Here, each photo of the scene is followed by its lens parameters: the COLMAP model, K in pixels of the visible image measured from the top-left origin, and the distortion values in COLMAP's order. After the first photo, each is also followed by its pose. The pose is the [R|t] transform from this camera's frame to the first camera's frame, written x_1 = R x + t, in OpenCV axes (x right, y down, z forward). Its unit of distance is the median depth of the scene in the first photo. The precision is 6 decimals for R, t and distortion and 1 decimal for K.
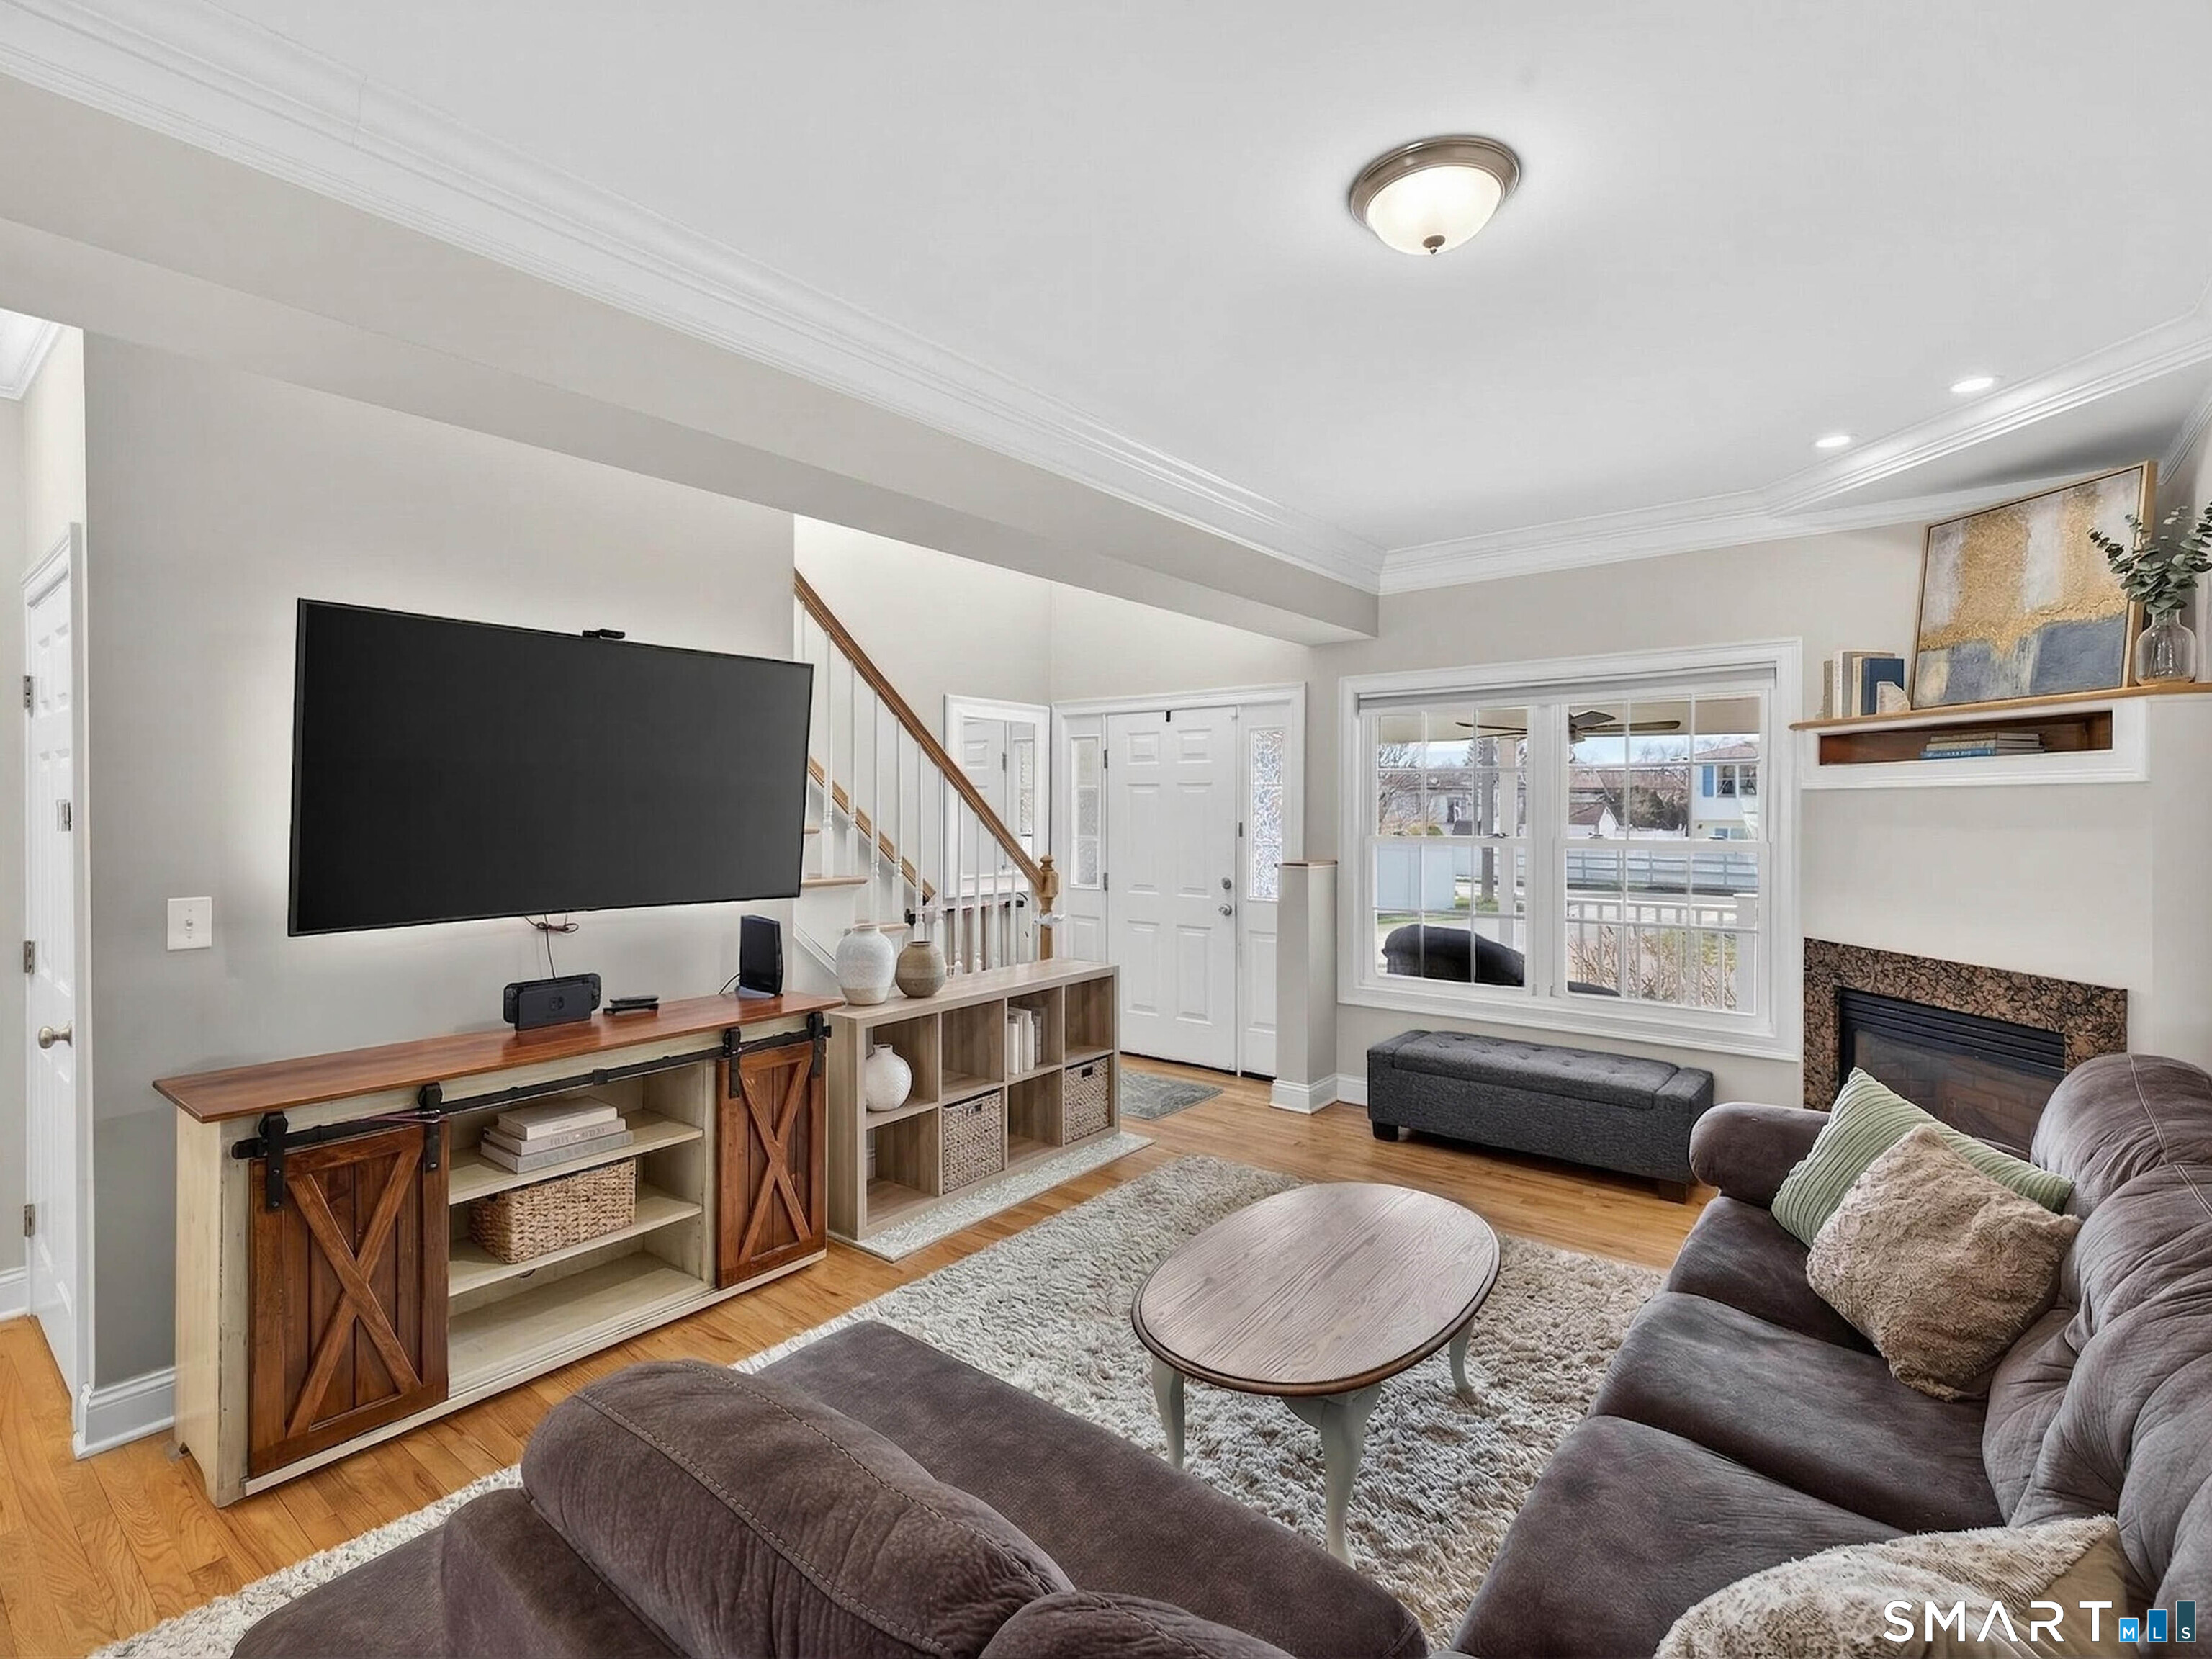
lens RADIAL K [[1040.8, 0, 1129.1], [0, 1040.8, 812.0], [0, 0, 1]] dist [0.000956, 0.000556]
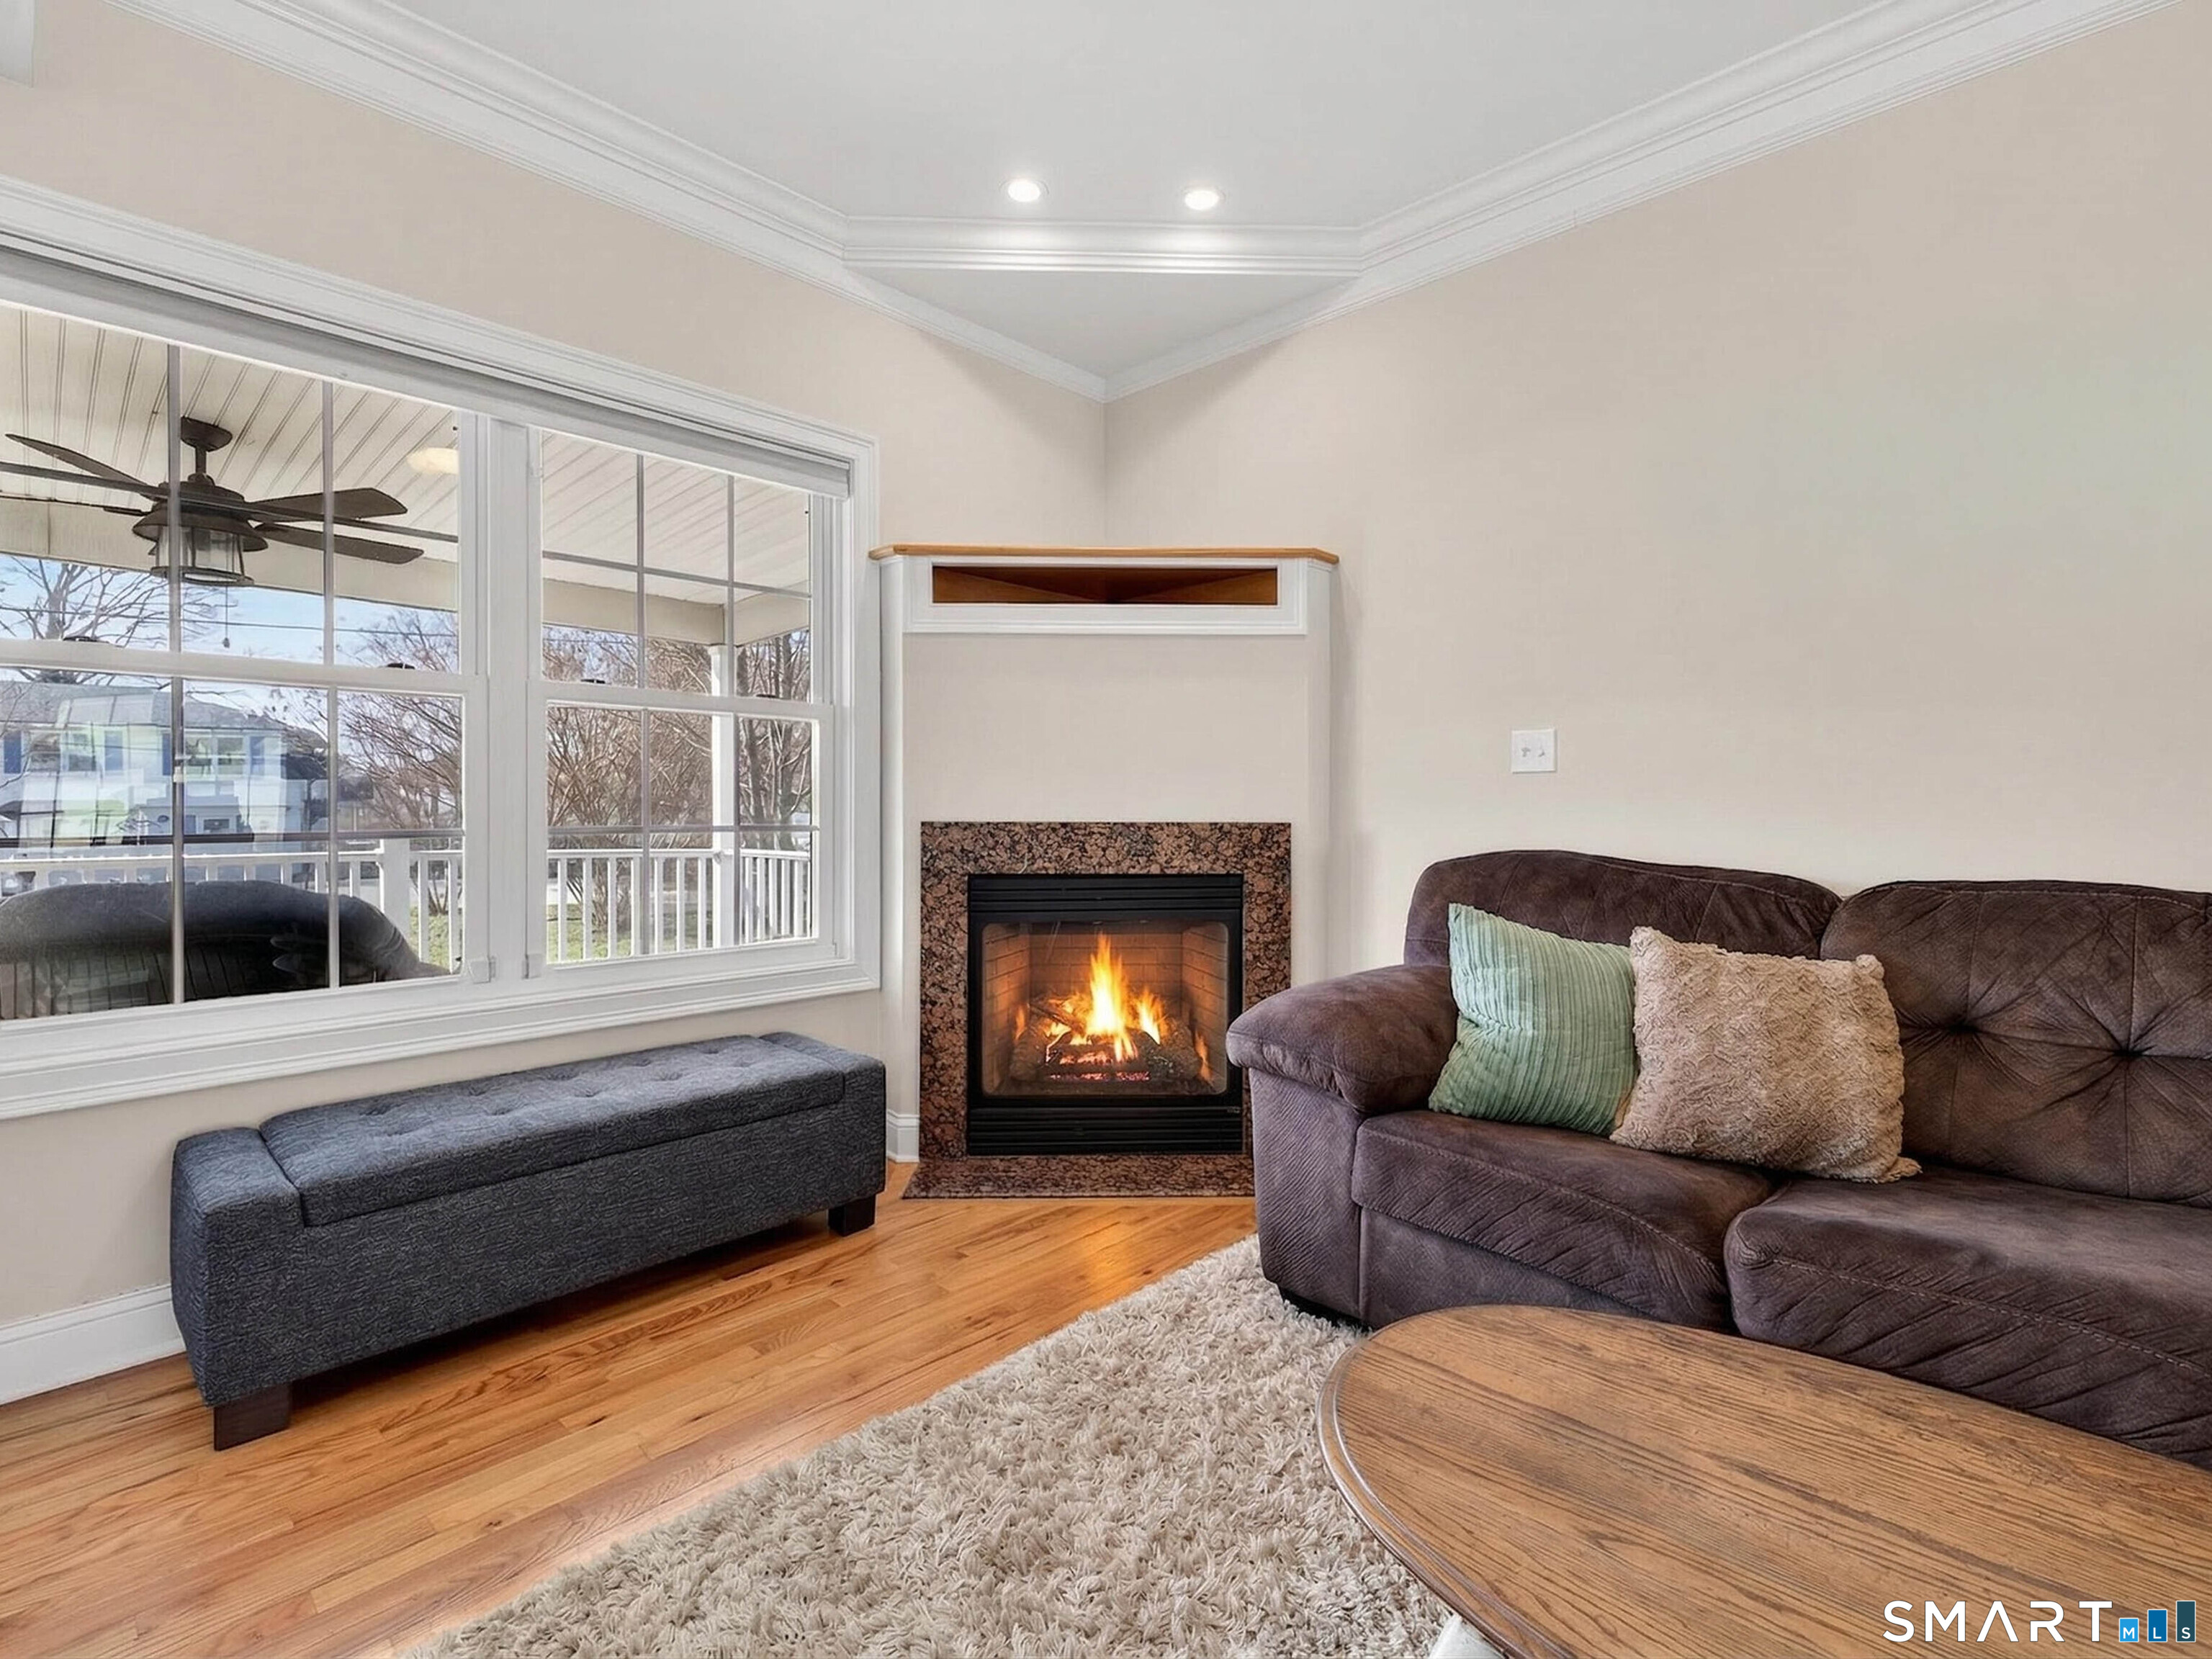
lens RADIAL K [[1040.8, 0, 1129.1], [0, 1040.8, 812.0], [0, 0, 1]] dist [0.000956, 0.000556]
pose [[0.088445, -0.009104, 0.996039, -0.090880], [0.003924, 0.999954, 0.008791, 0.085111], [-0.996073, 0.003131, 0.088476, 0.620218]]
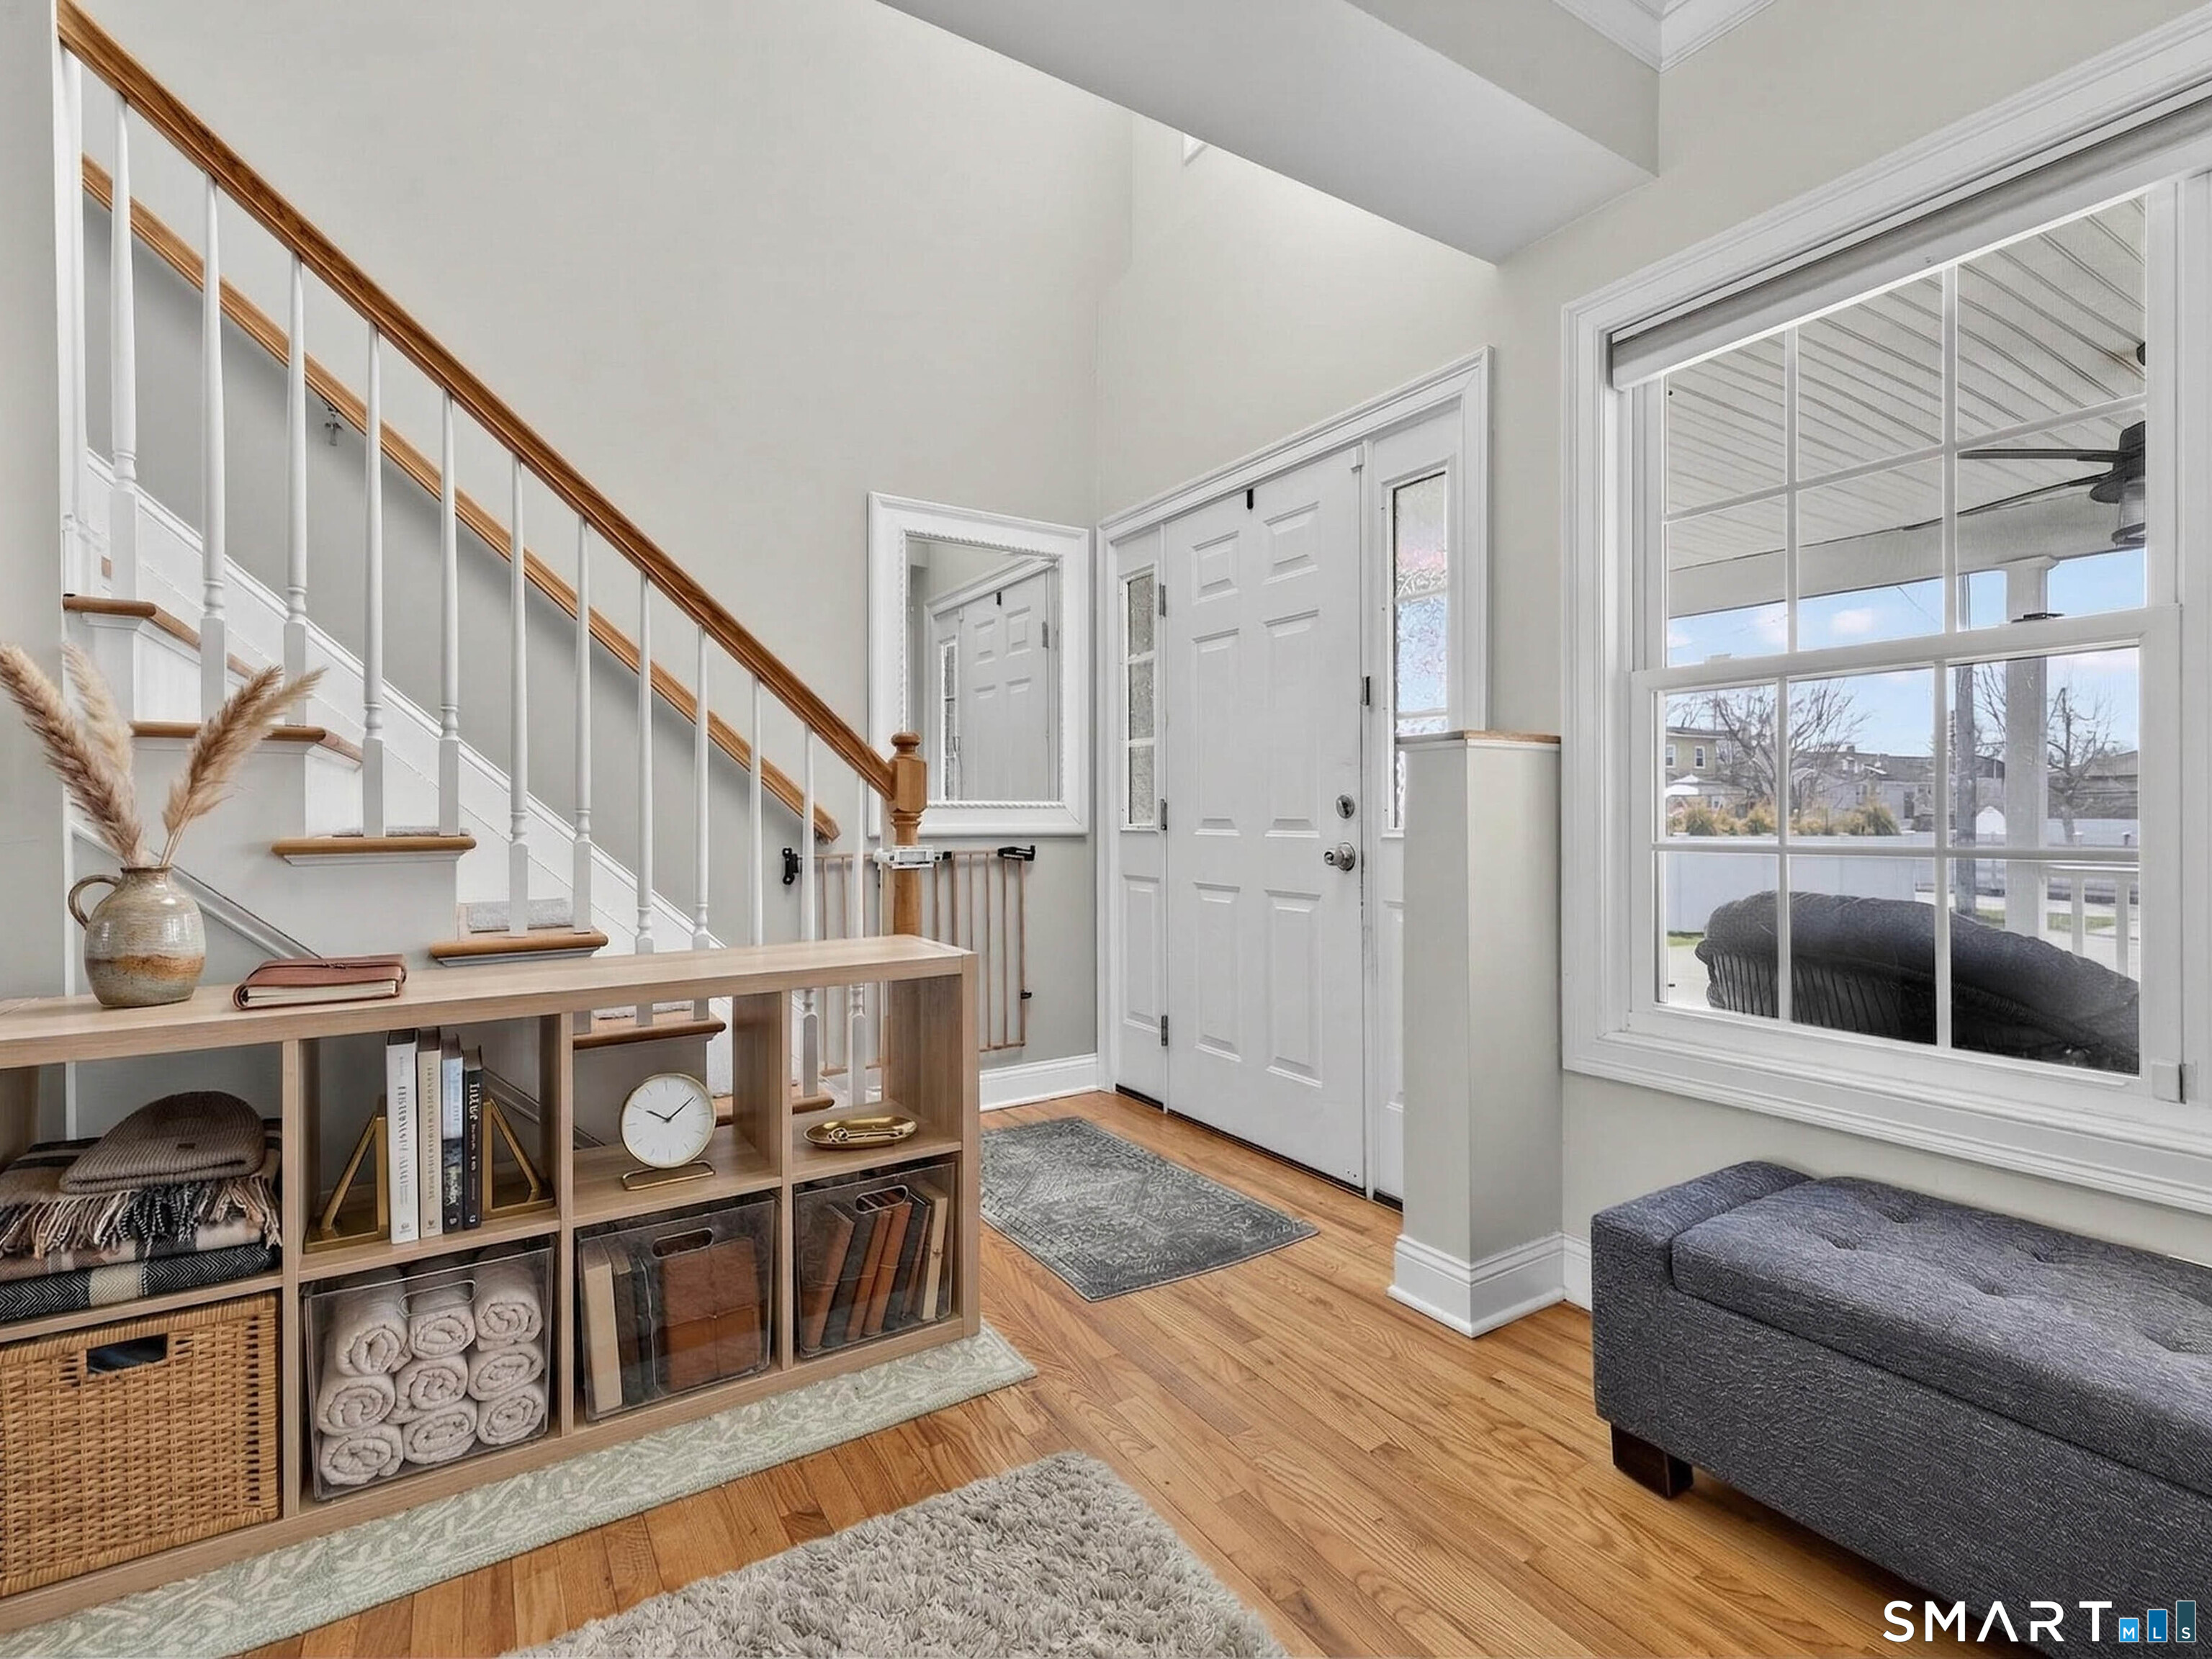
lens RADIAL K [[1040.8, 0, 1129.1], [0, 1040.8, 812.0], [0, 0, 1]] dist [0.000956, 0.000556]
pose [[0.941118, -0.004671, -0.338046, 0.191311], [0.002331, 0.999970, -0.007326, 0.086789], [0.338071, 0.006107, 0.941101, 0.577892]]
